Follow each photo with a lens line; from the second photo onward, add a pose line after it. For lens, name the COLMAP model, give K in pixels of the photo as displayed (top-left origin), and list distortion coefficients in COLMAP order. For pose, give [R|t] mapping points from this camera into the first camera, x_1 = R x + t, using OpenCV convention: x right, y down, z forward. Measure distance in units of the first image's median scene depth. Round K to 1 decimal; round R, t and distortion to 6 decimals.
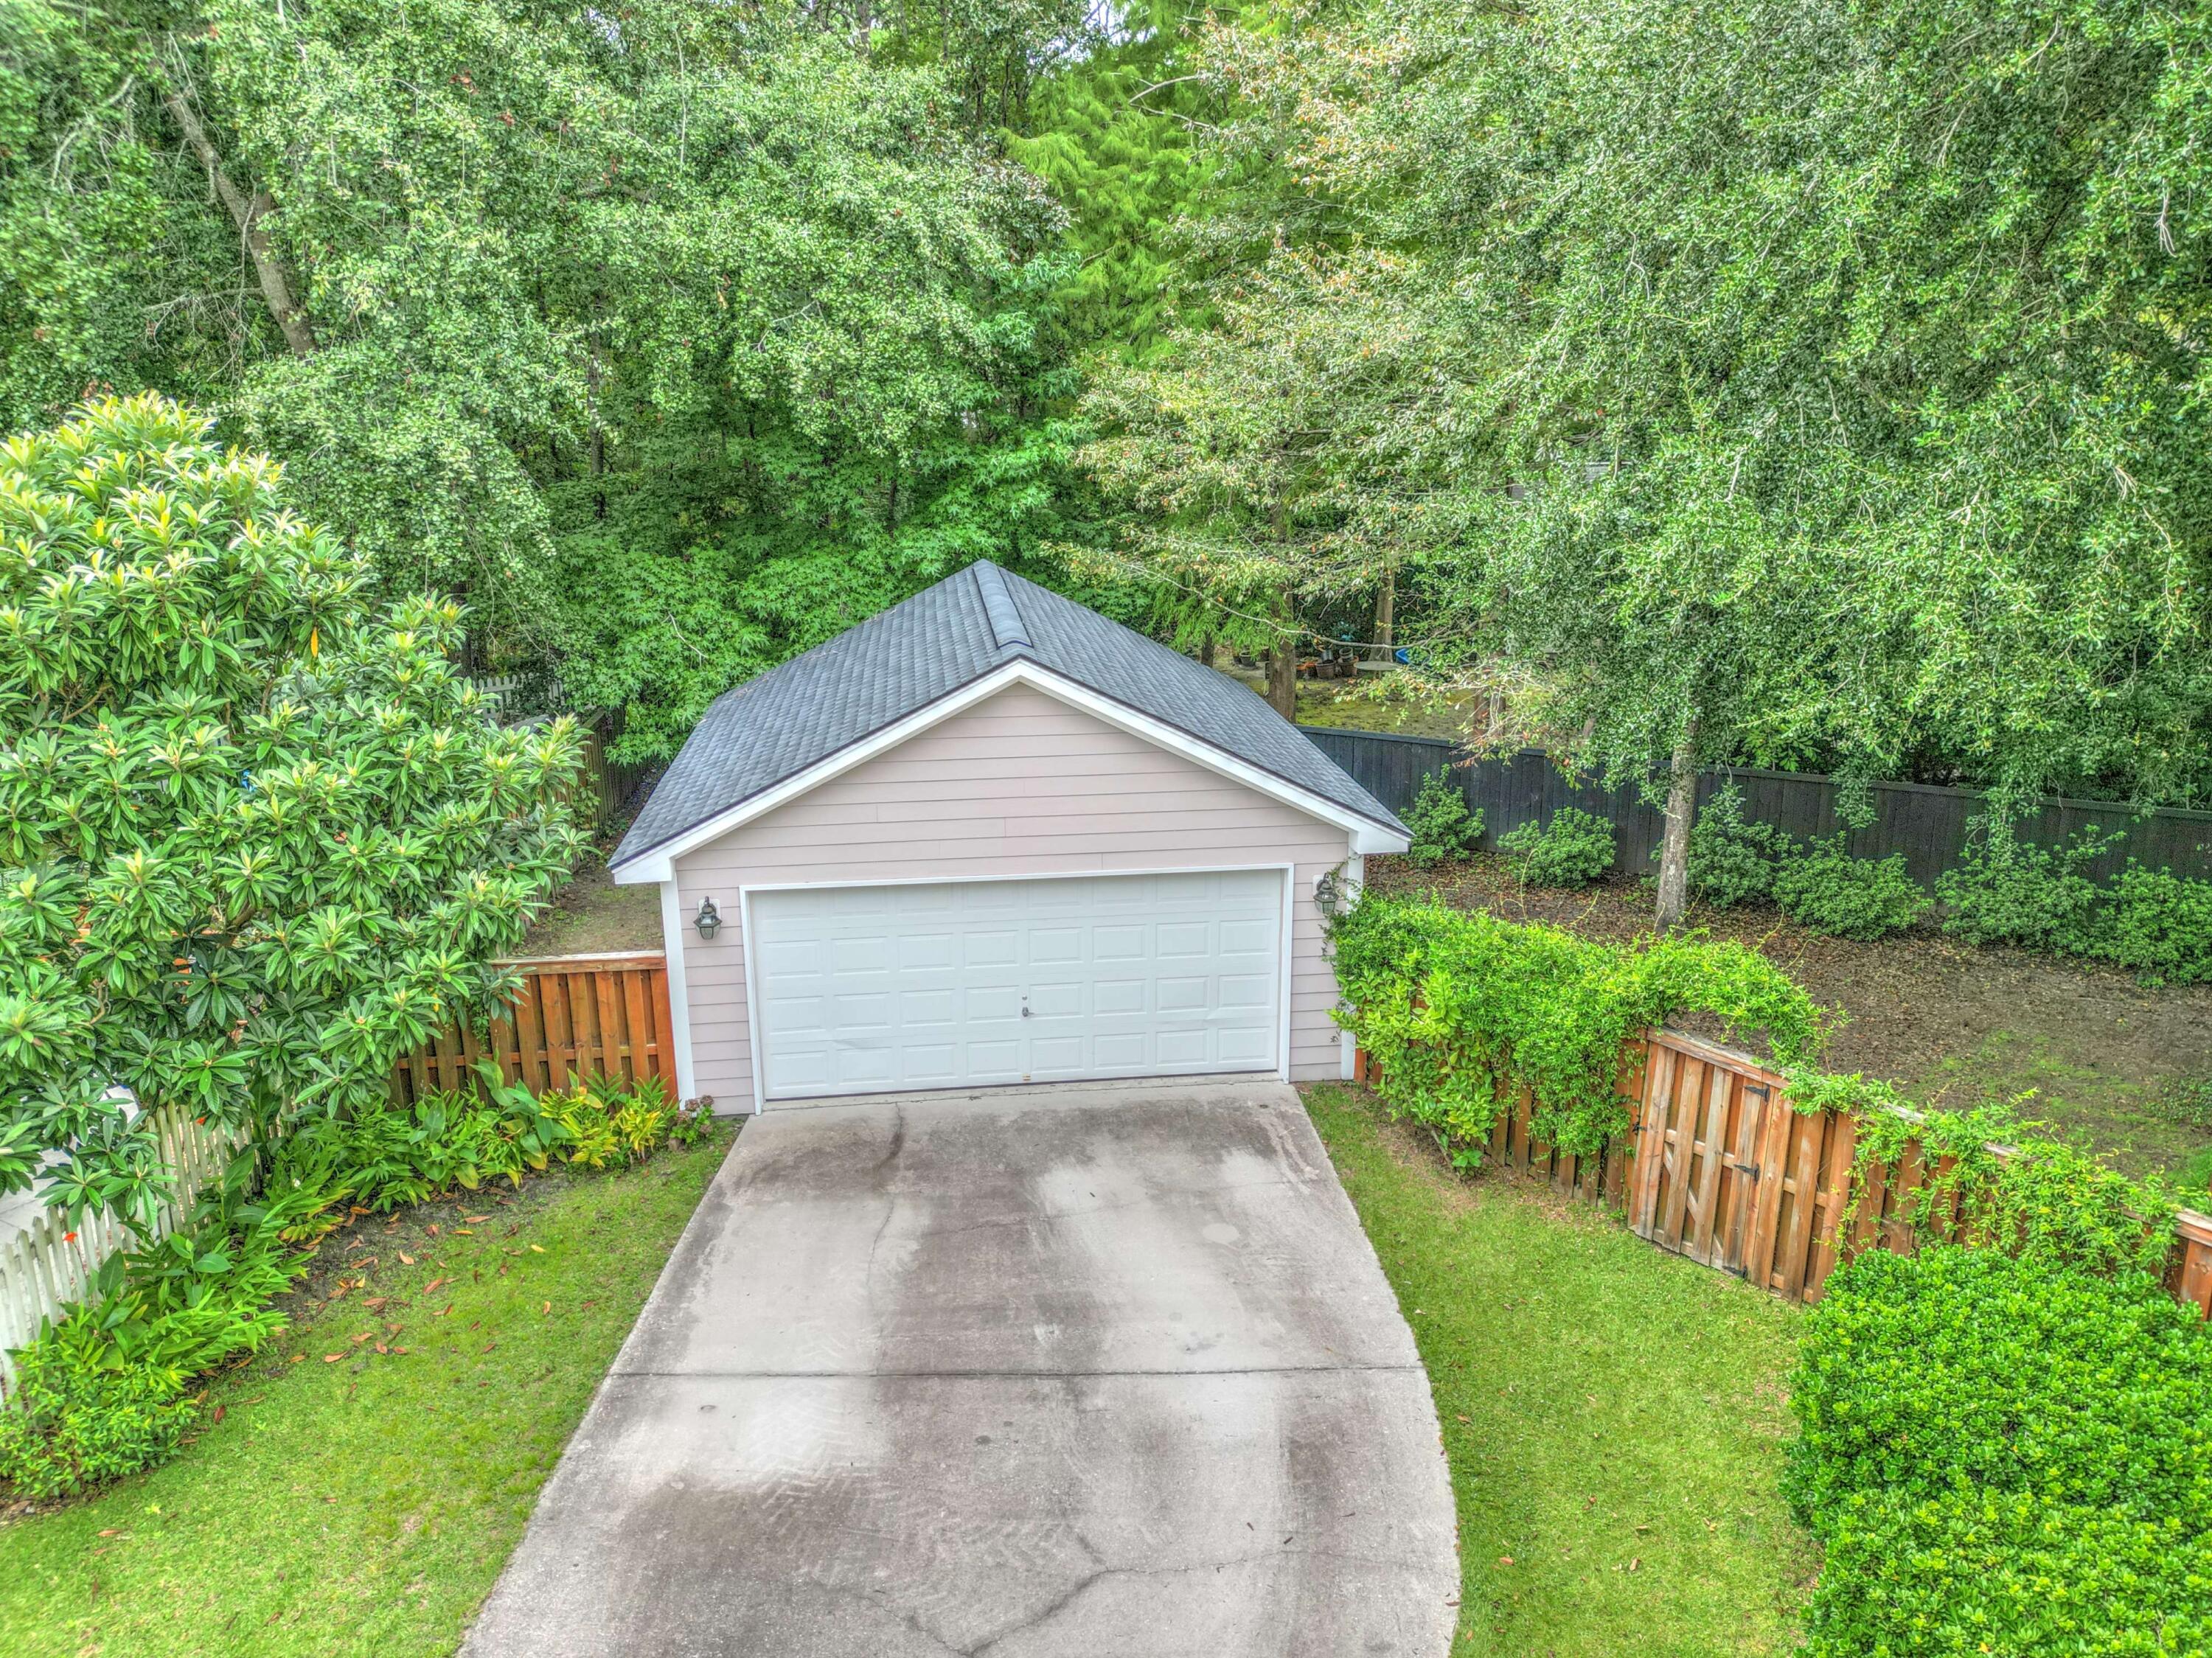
lens RADIAL K [[1535.3, 0, 1108.0], [0, 1535.3, 840.5], [0, 0, 1]] dist [0.045157, -0.026002]
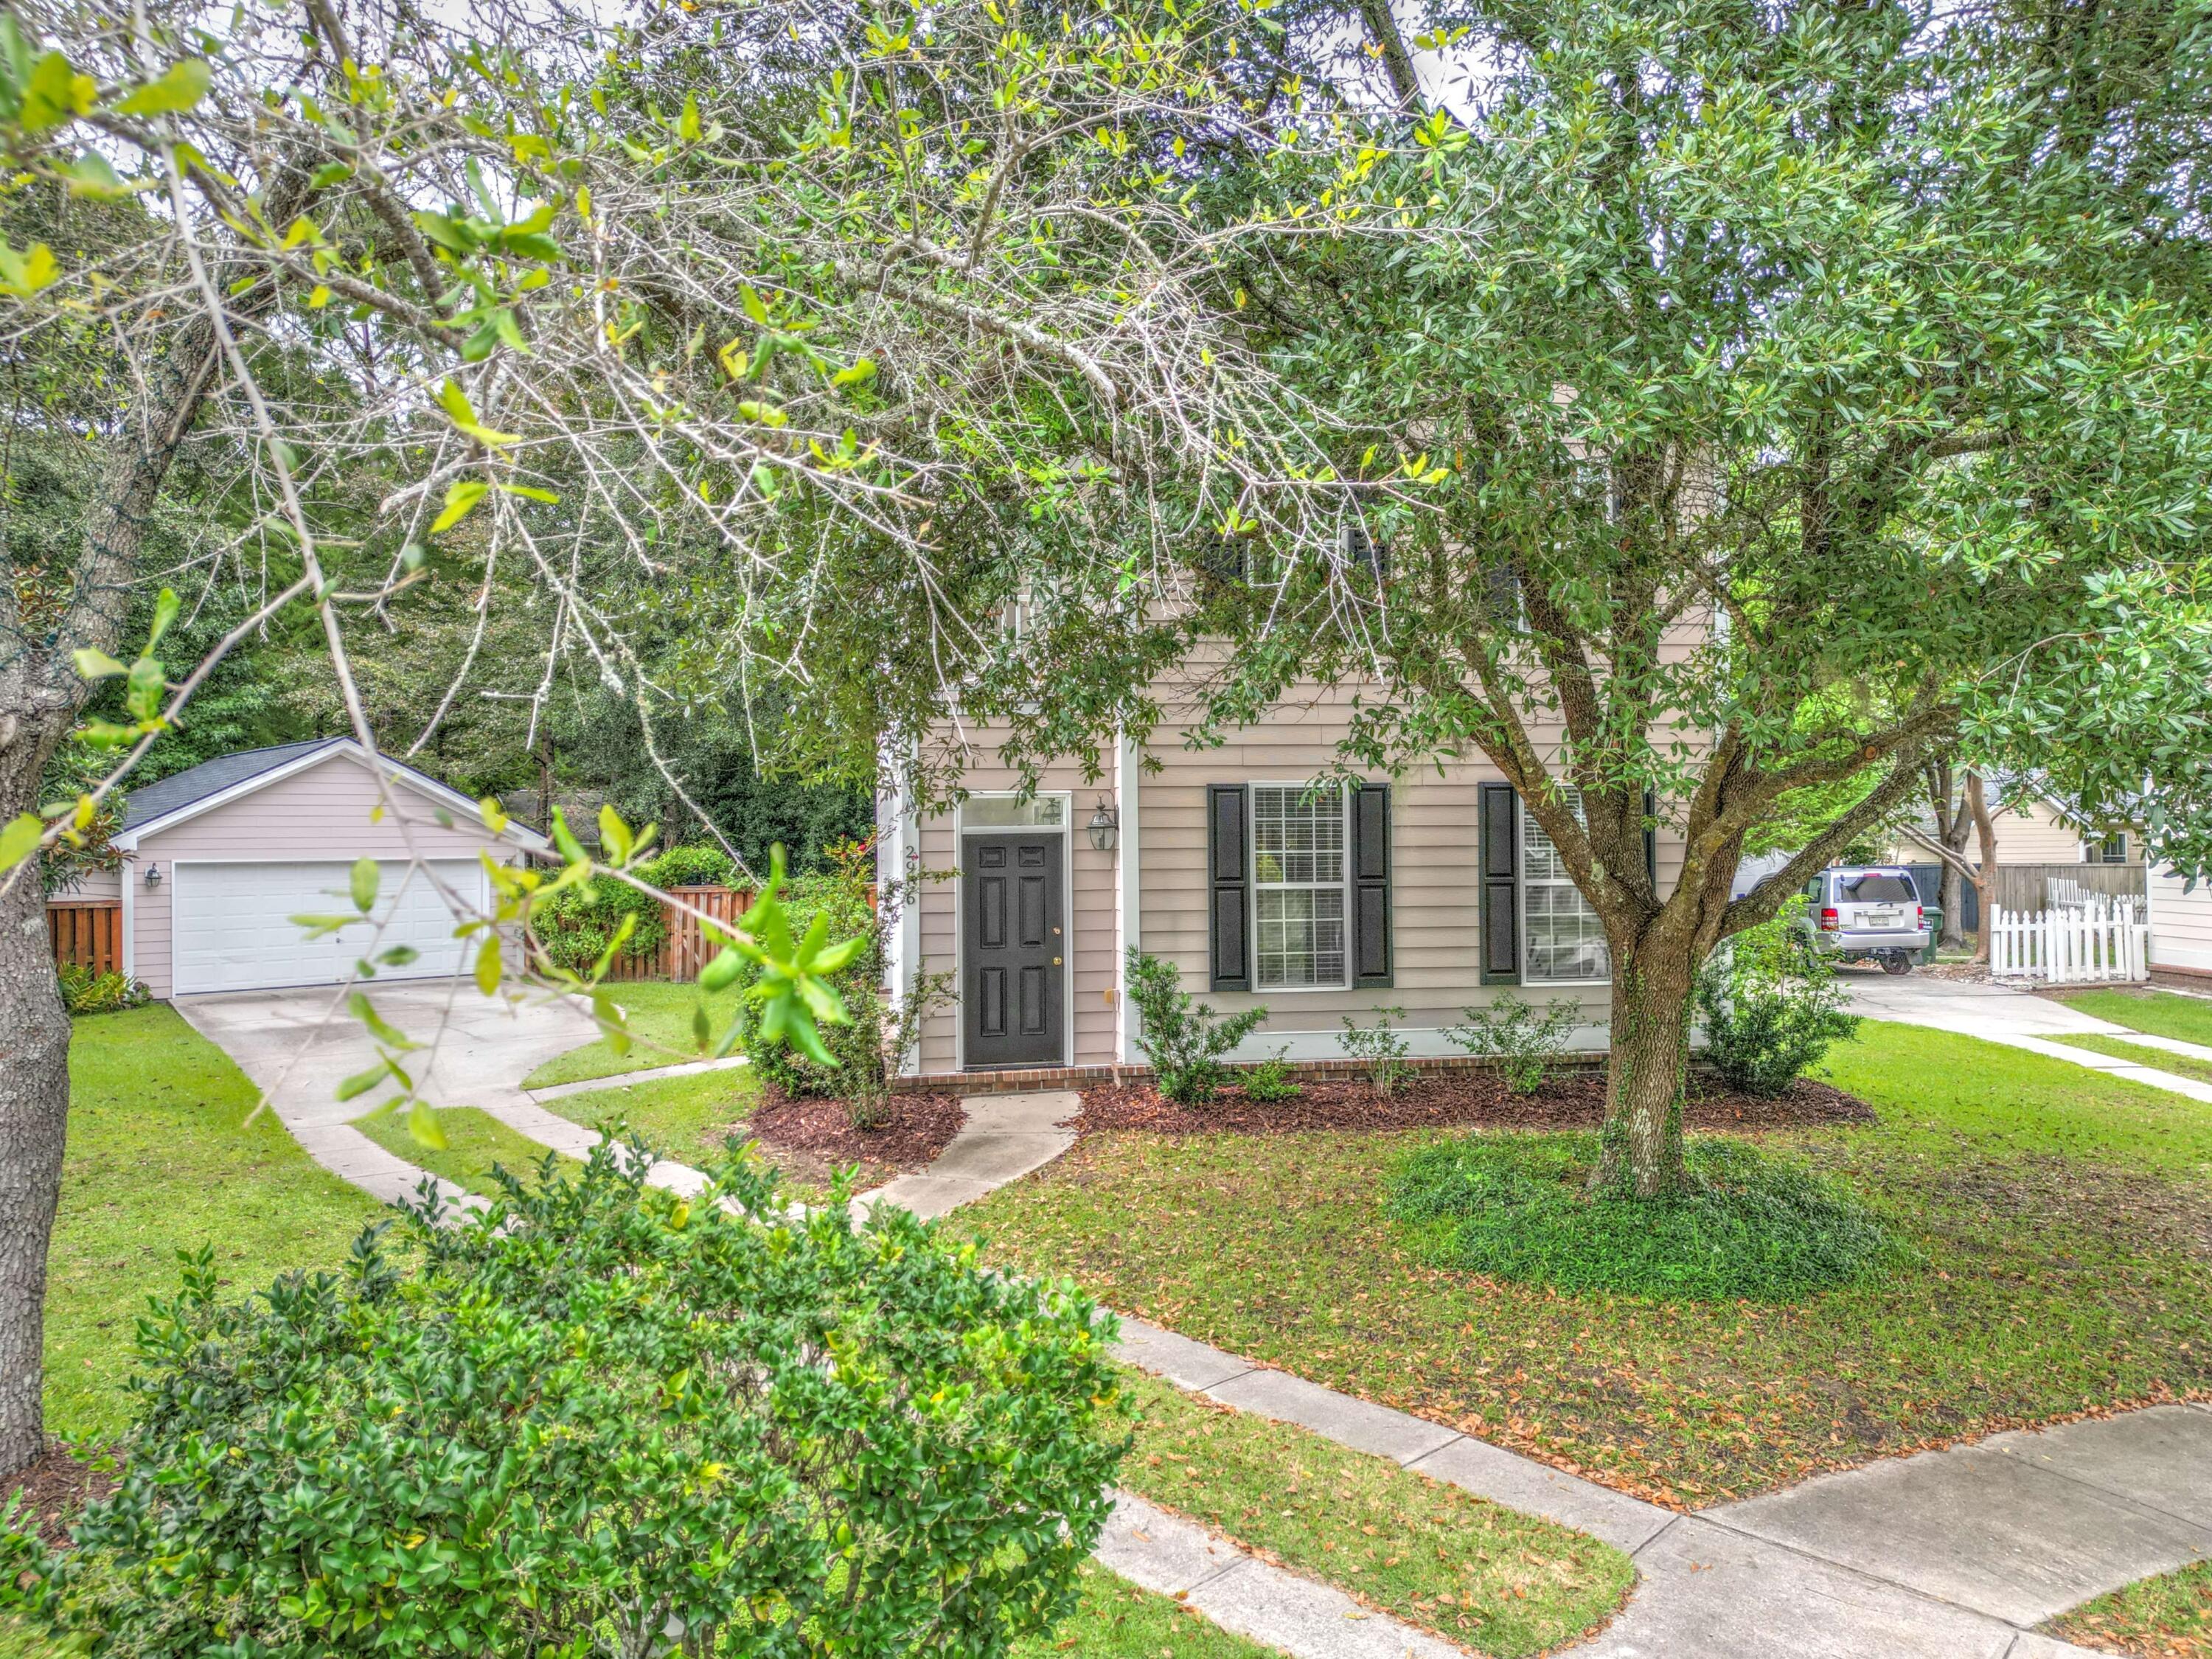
lens RADIAL K [[1531.6, 0, 1107.4], [0, 1531.6, 843.2], [0, 0, 1]] dist [0.063921, -0.031897]
pose [[0.796251, -0.001554, 0.604965, -0.485333], [0.172946, 0.958848, -0.225167, 0.630617], [-0.579719, 0.283916, 0.763752, -1.074237]]
